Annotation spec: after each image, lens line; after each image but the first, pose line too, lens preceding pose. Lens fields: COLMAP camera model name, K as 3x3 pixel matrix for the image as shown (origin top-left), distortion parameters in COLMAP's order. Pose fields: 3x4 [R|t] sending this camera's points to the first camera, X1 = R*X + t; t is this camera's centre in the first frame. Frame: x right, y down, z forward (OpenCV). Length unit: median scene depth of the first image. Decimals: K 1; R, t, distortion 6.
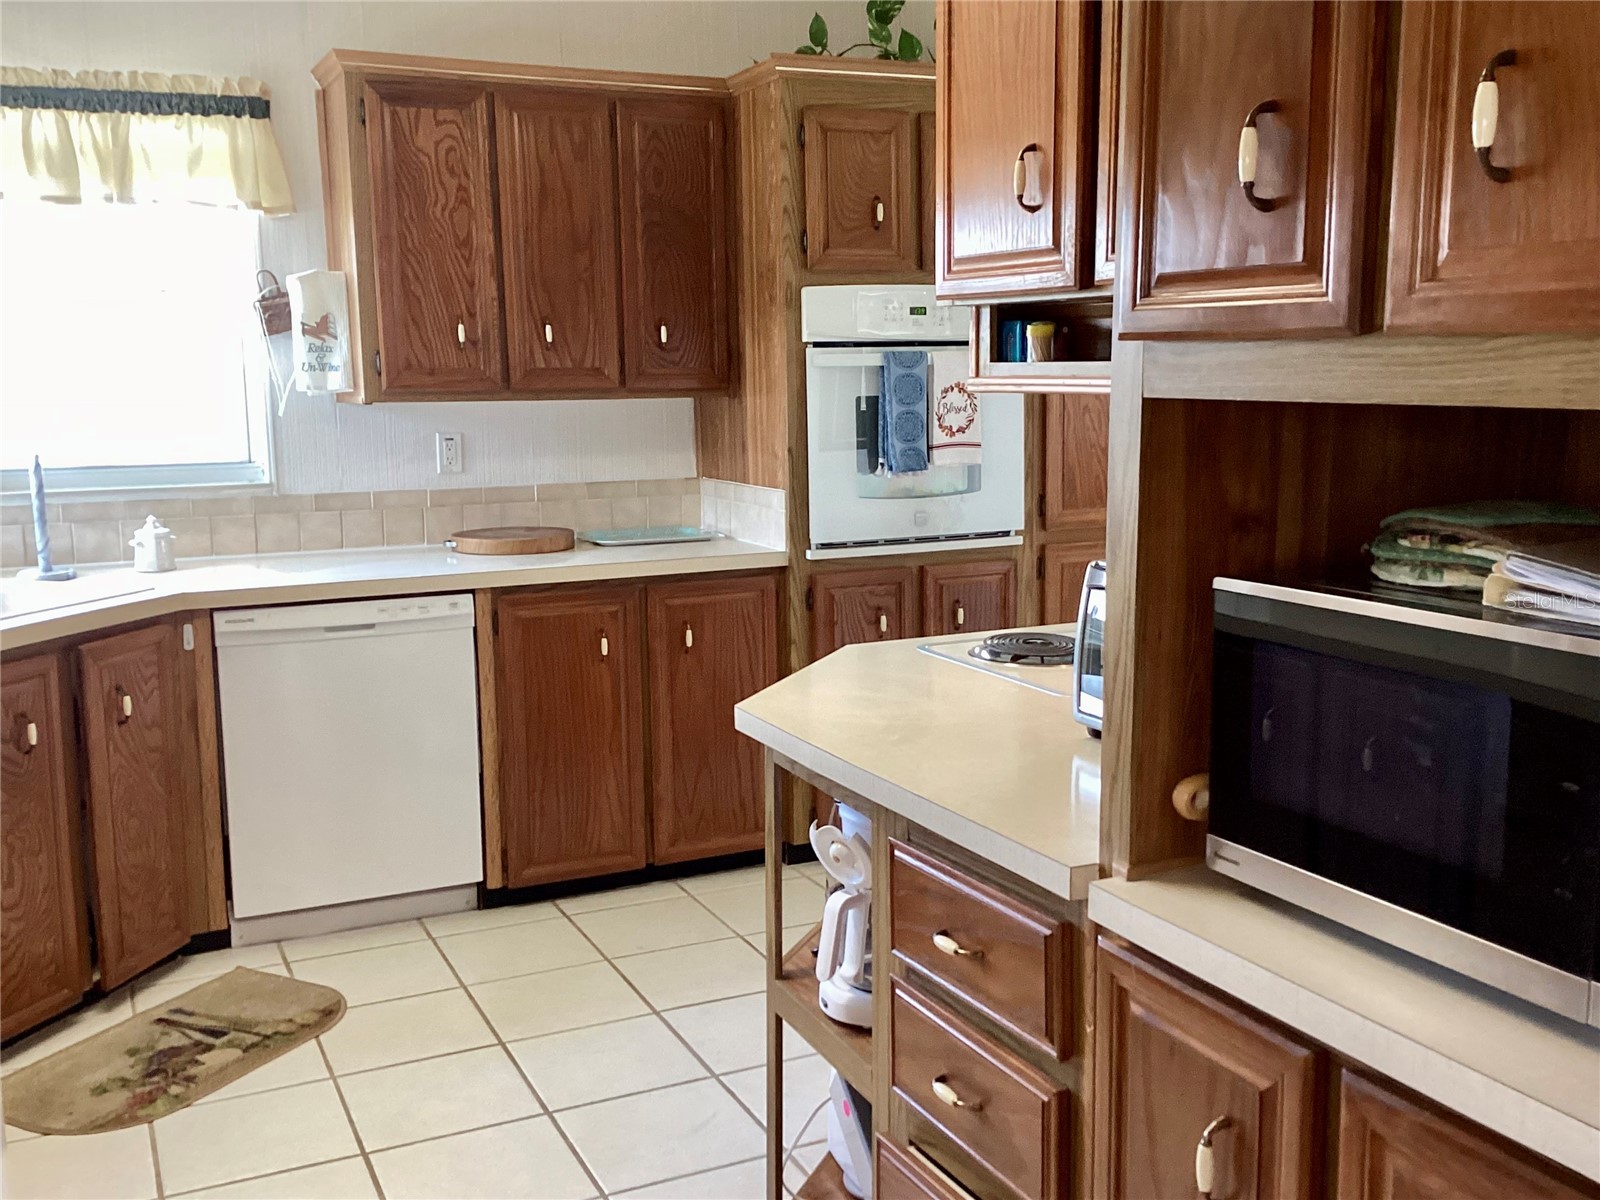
lens RADIAL K [[1626.5, 0, 814.7], [0, 1626.5, 614.4], [0, 0, 1]] dist [0.059961, 0.000000]
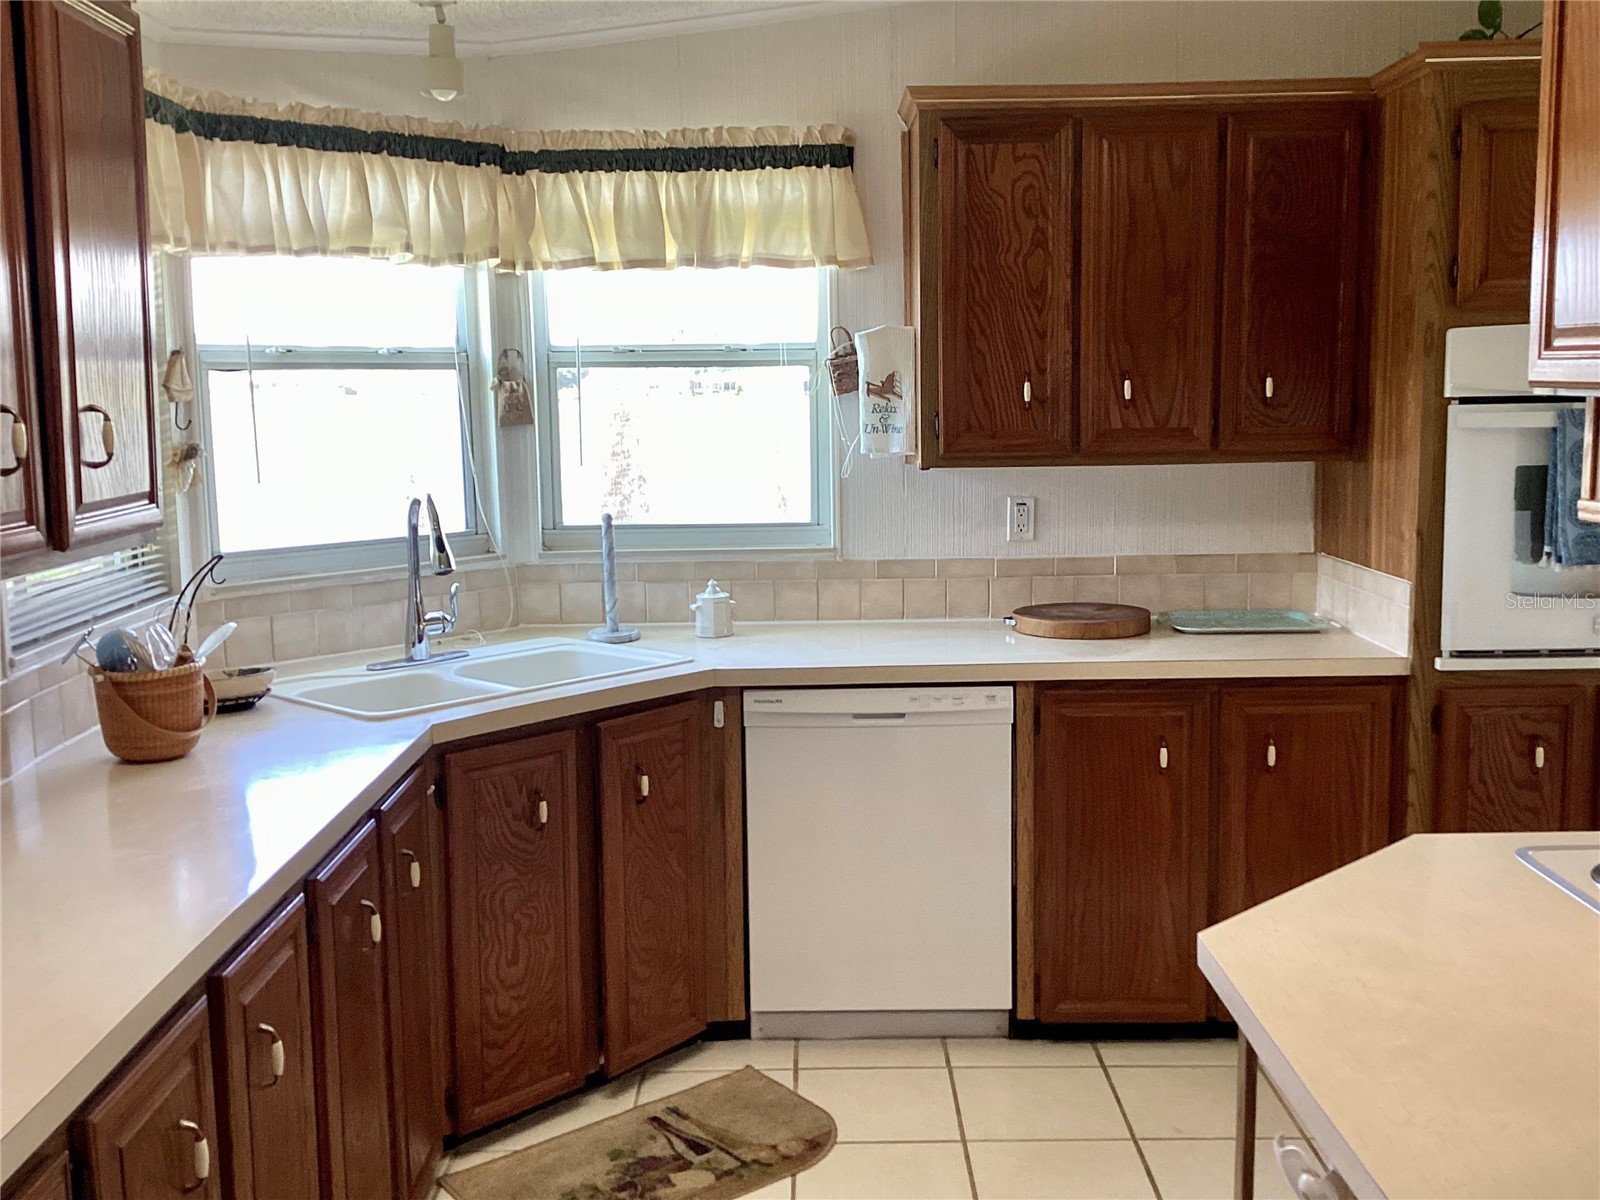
lens RADIAL K [[1626.5, 0, 807.0], [0, 1626.5, 603.6], [0, 0, 1]] dist [0.059961, 0.000000]
pose [[0.904342, 0.055732, -0.423155, 0.057718], [-0.061139, 0.998129, 0.000796, -0.049440], [0.422408, 0.025151, 0.906057, 0.144956]]
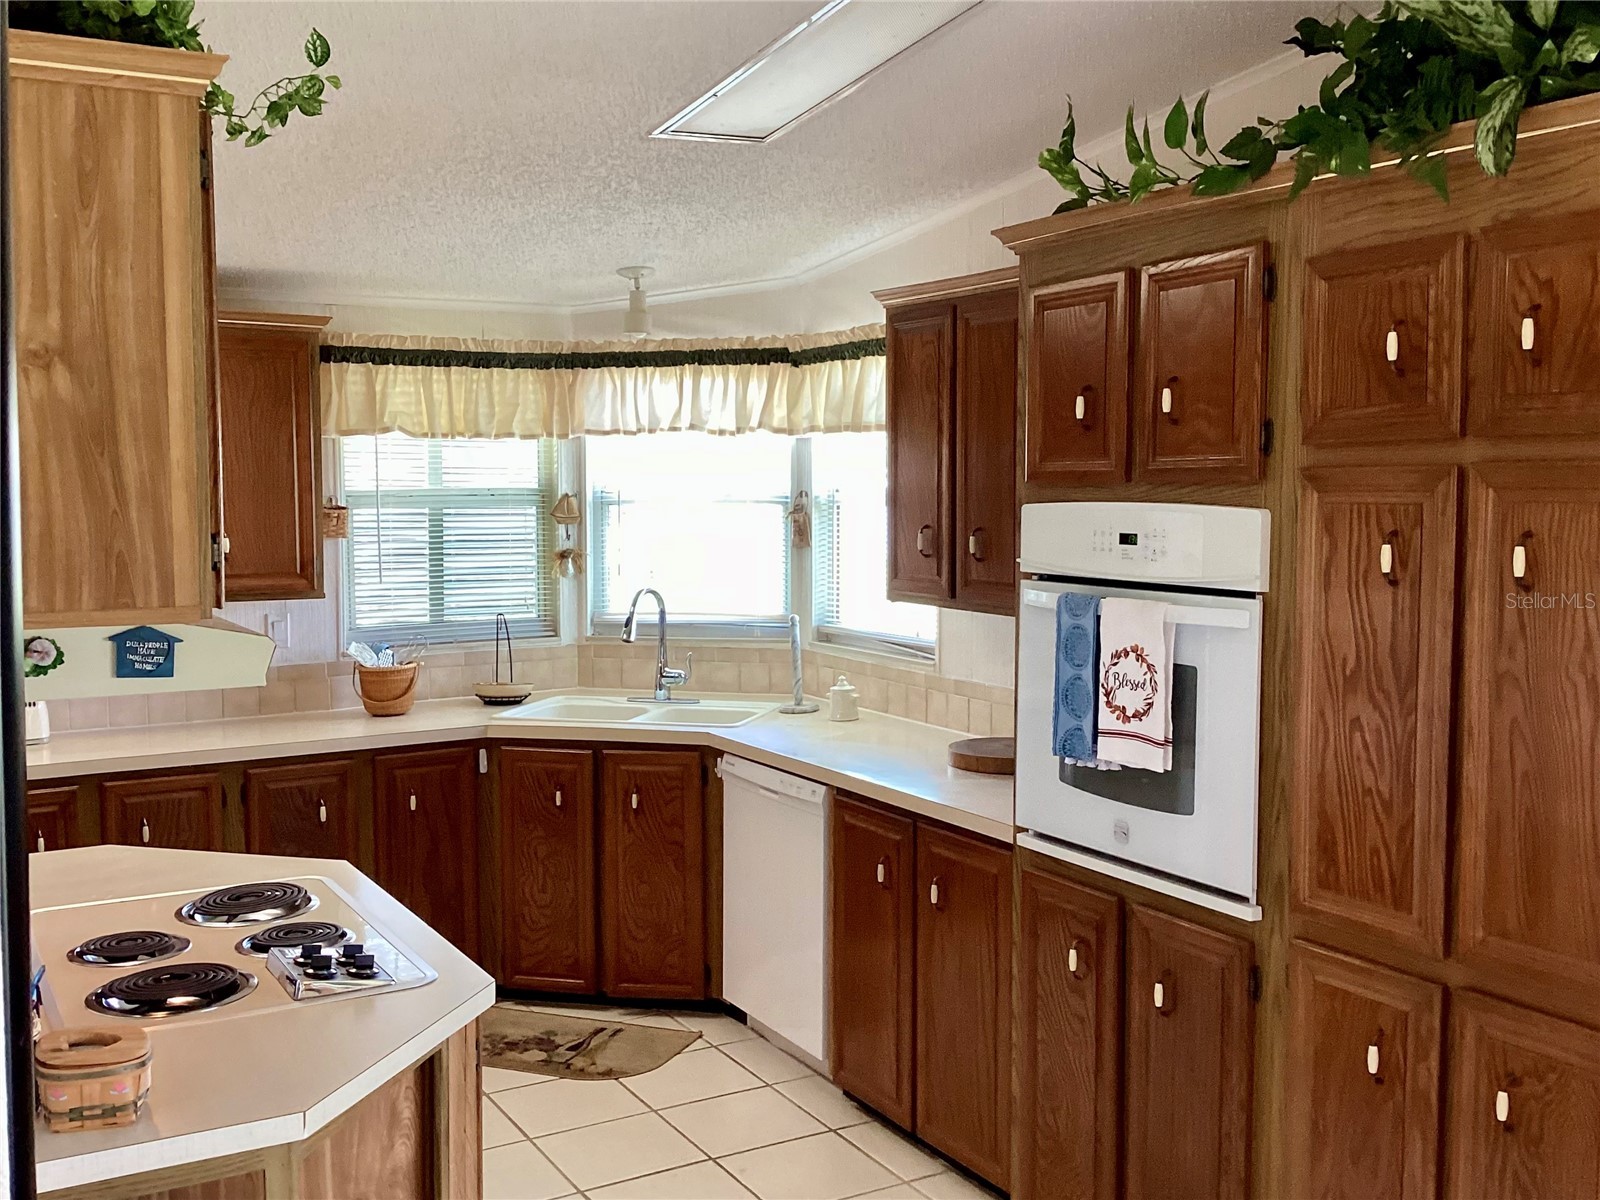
lens RADIAL K [[1626.5, 0, 802.4], [0, 1626.5, 610.5], [0, 0, 1]] dist [0.059961, 0.000000]
pose [[0.059300, 0.094591, -0.993748, 0.802917], [-0.151064, 0.984886, 0.084733, -0.205976], [0.986744, 0.145095, 0.072693, 0.863586]]
